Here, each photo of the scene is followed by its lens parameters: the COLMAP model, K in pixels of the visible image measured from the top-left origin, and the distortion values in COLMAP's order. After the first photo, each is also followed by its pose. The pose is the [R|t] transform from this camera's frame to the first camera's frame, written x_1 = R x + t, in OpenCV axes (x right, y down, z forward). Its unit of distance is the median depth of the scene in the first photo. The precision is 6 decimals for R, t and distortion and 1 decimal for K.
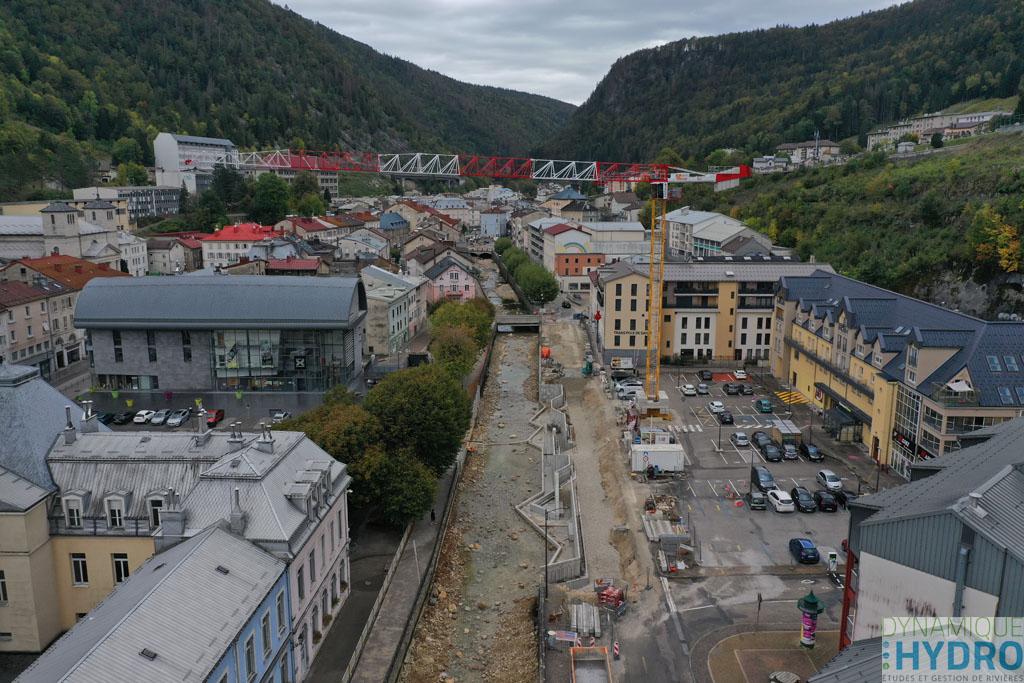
lens RADIAL K [[816.9, 0, 512.0], [0, 816.9, 341.5], [0, 0, 1]] dist [-0.008809, 0.001856]
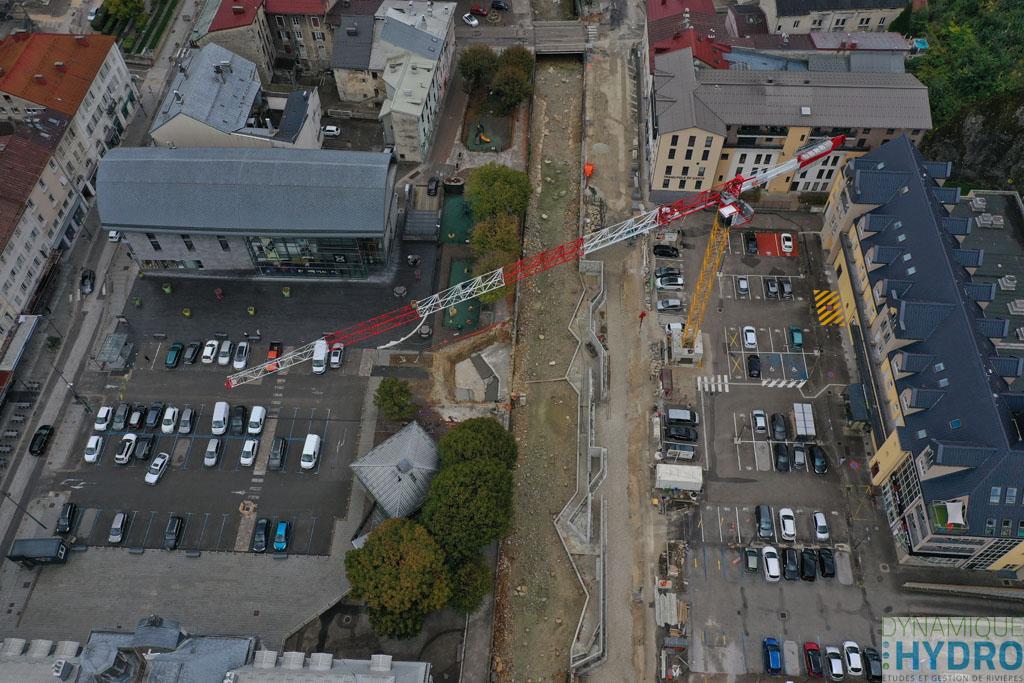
lens RADIAL K [[816.9, 0, 512.0], [0, 816.9, 341.5], [0, 0, 1]] dist [-0.008809, 0.001856]
pose [[0.999451, 0.018636, -0.027401, -0.018359], [0.005526, 0.721570, 0.692319, -0.513638], [0.032674, -0.692091, 0.721071, 0.192939]]
